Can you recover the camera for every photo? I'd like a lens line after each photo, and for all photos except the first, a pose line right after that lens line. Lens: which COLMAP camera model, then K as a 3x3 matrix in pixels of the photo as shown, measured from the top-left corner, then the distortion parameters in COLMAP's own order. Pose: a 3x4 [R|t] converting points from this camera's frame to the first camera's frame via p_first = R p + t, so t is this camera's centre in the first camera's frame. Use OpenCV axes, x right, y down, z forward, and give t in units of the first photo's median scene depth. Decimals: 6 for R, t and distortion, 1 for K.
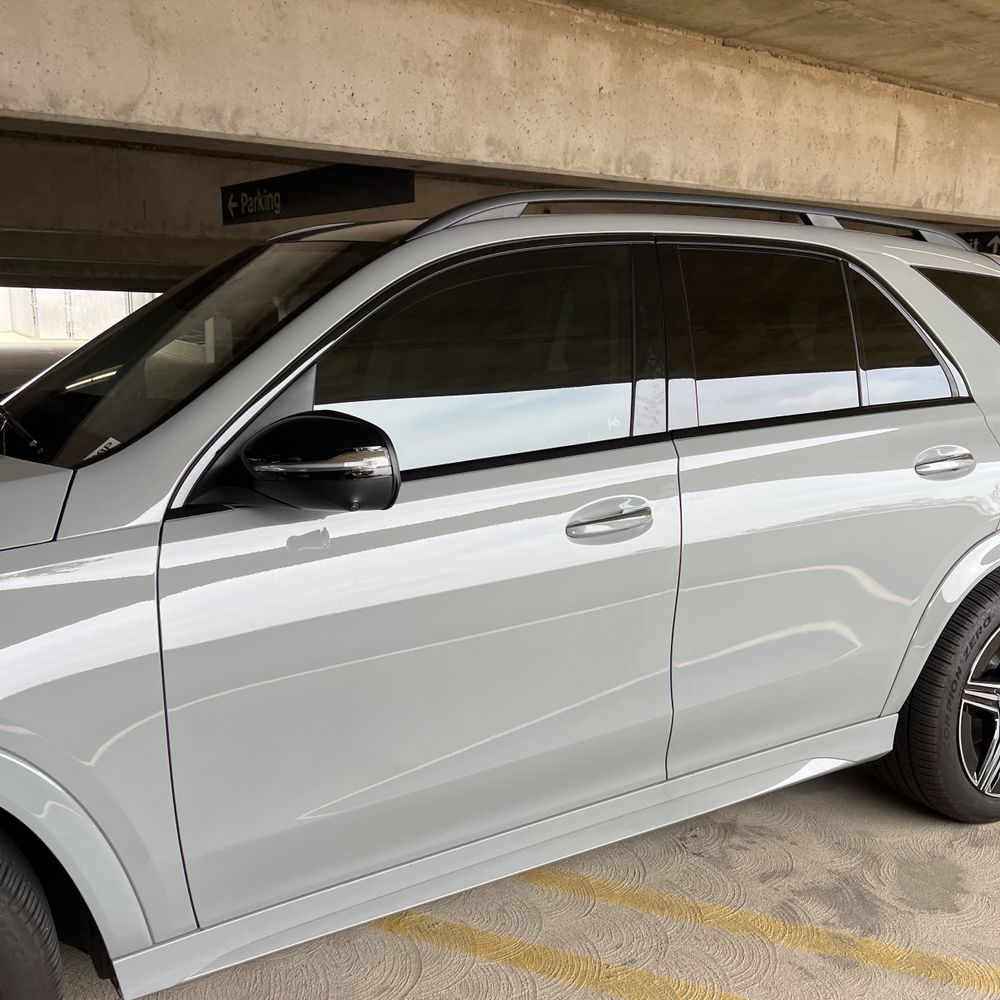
lens RADIAL K [[1015.9, 0, 485.9], [0, 1015.9, 504.4], [0, 0, 1]] dist [0.059717, -0.072432]
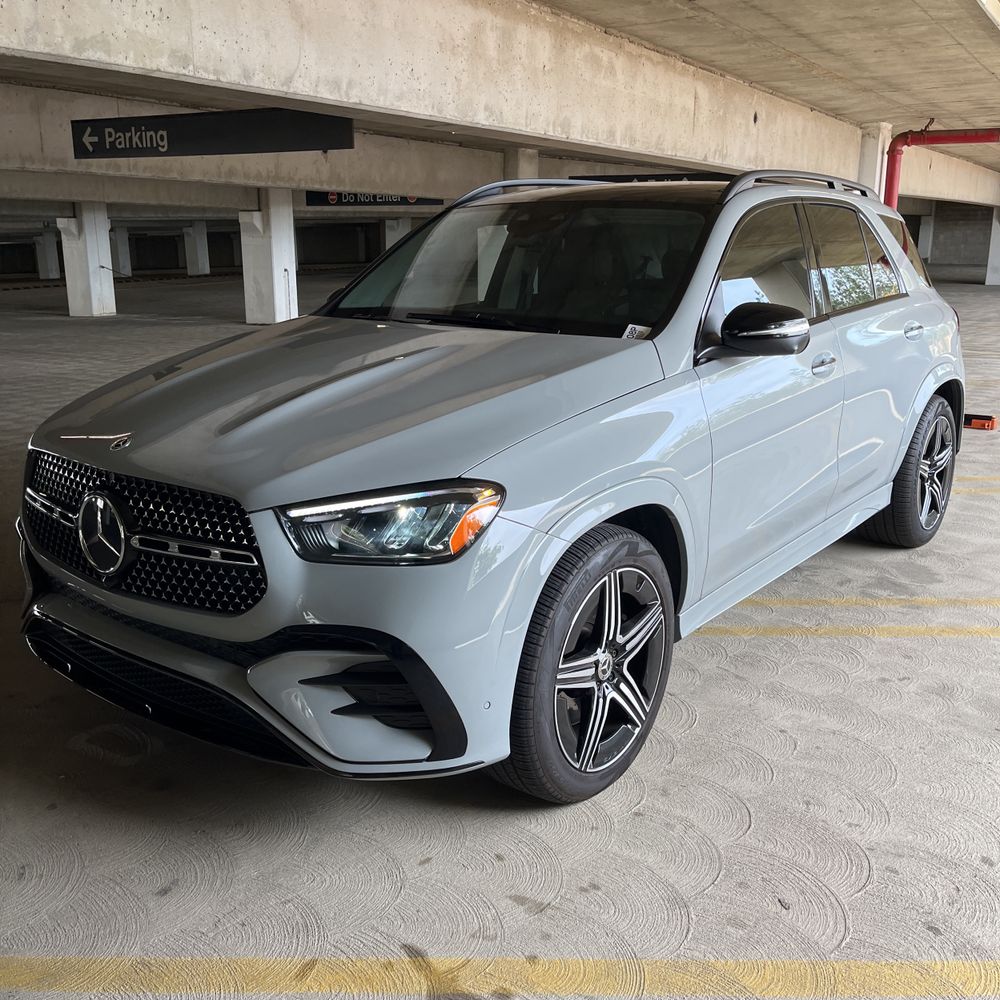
lens RADIAL K [[1022.5, 0, 505.5], [0, 1022.5, 494.0], [0, 0, 1]] dist [0.041357, -0.036306]
pose [[0.925362, -0.099844, 0.365699, -0.496634], [0.079294, 0.994332, 0.070830, 0.032184], [-0.370698, -0.036545, 0.928034, -0.209624]]
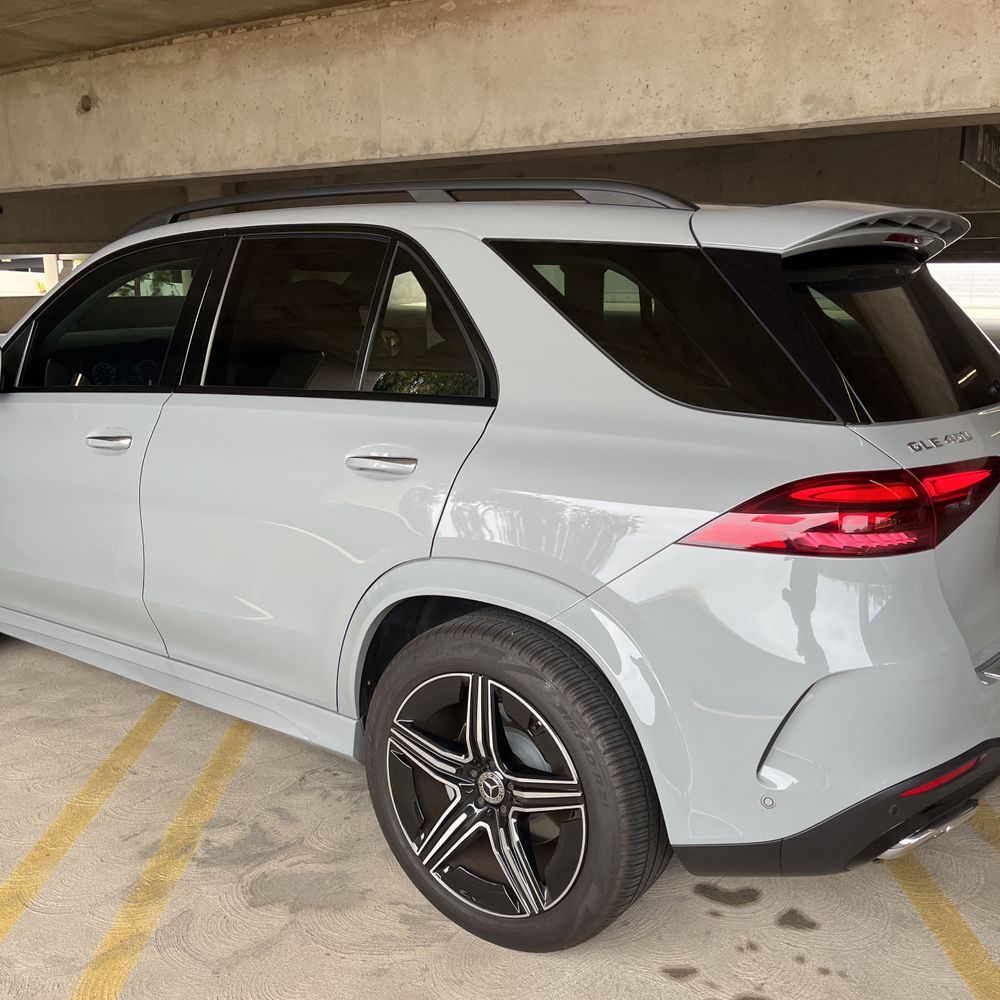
lens RADIAL K [[976.6, 0, 502.6], [0, 976.6, 497.3], [0, 0, 1]] dist [0.022220, 0.000360]
pose [[0.406974, 0.188264, -0.893828, 0.741445], [-0.169108, 0.977143, 0.128815, -0.082562], [0.897649, 0.098729, 0.429509, 0.435381]]
